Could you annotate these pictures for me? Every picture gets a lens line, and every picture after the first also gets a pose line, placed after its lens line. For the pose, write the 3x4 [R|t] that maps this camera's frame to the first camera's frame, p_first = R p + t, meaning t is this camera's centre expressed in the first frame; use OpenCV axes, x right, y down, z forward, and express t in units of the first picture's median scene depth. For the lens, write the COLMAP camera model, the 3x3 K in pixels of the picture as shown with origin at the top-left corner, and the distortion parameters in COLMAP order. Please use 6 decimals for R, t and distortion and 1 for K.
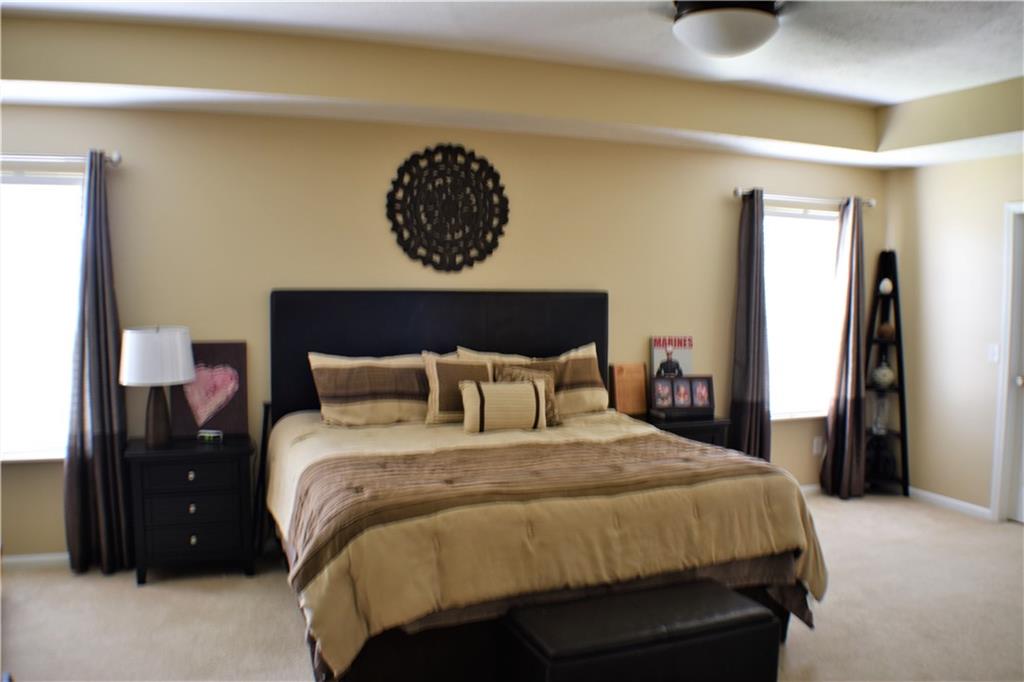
lens RADIAL K [[869.0, 0, 524.1], [0, 869.0, 340.5], [0, 0, 1]] dist [-0.176356, 0.010537]
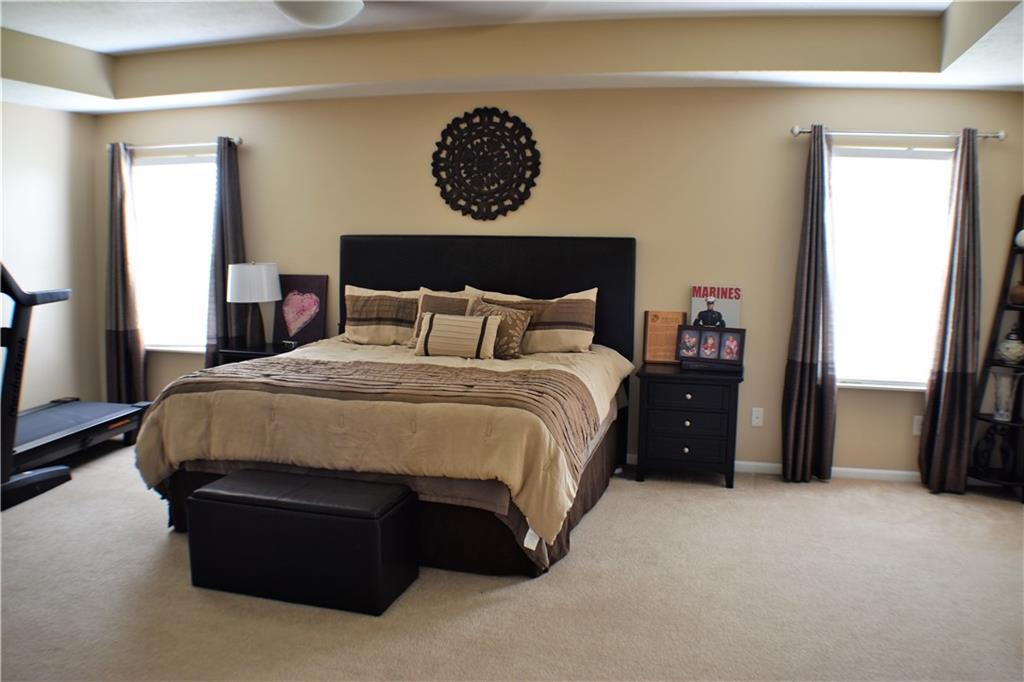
lens RADIAL K [[869.0, 0, 524.1], [0, 869.0, 340.5], [0, 0, 1]] dist [-0.176356, 0.010537]
pose [[0.800305, 0.070102, -0.595481, 0.641954], [-0.043300, 0.997306, 0.059213, 0.008998], [0.598028, -0.021604, 0.801184, 0.118806]]
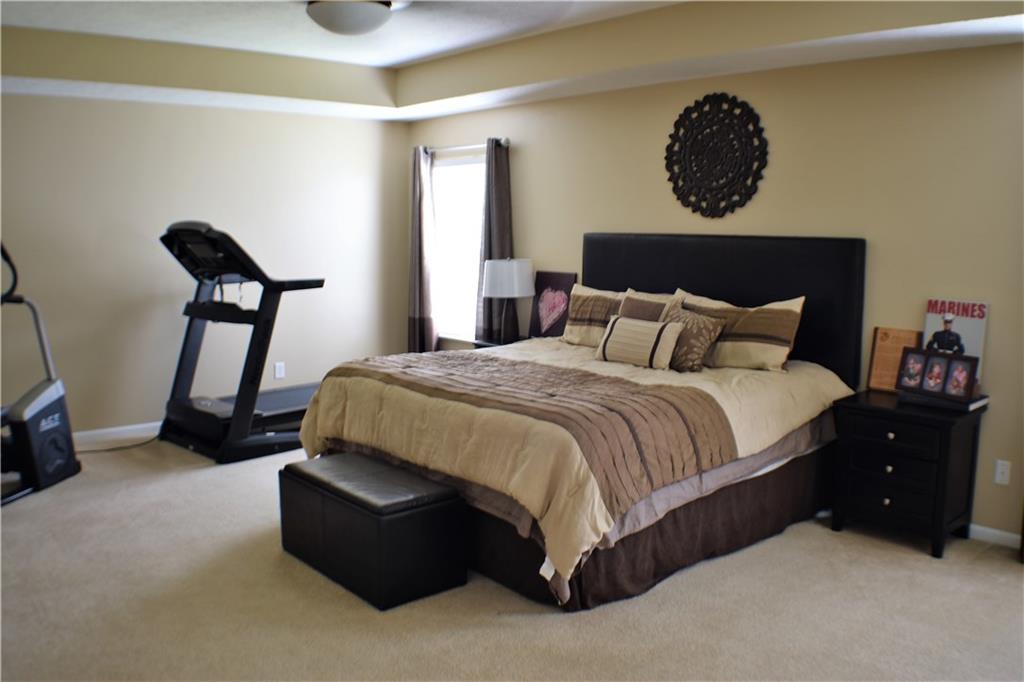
lens RADIAL K [[869.0, 0, 524.1], [0, 869.0, 340.5], [0, 0, 1]] dist [-0.176356, 0.010537]
pose [[0.332669, 0.111232, -0.936461, 0.813878], [-0.065300, 0.993353, 0.094792, -0.015767], [0.940780, 0.029616, 0.337721, 0.447847]]
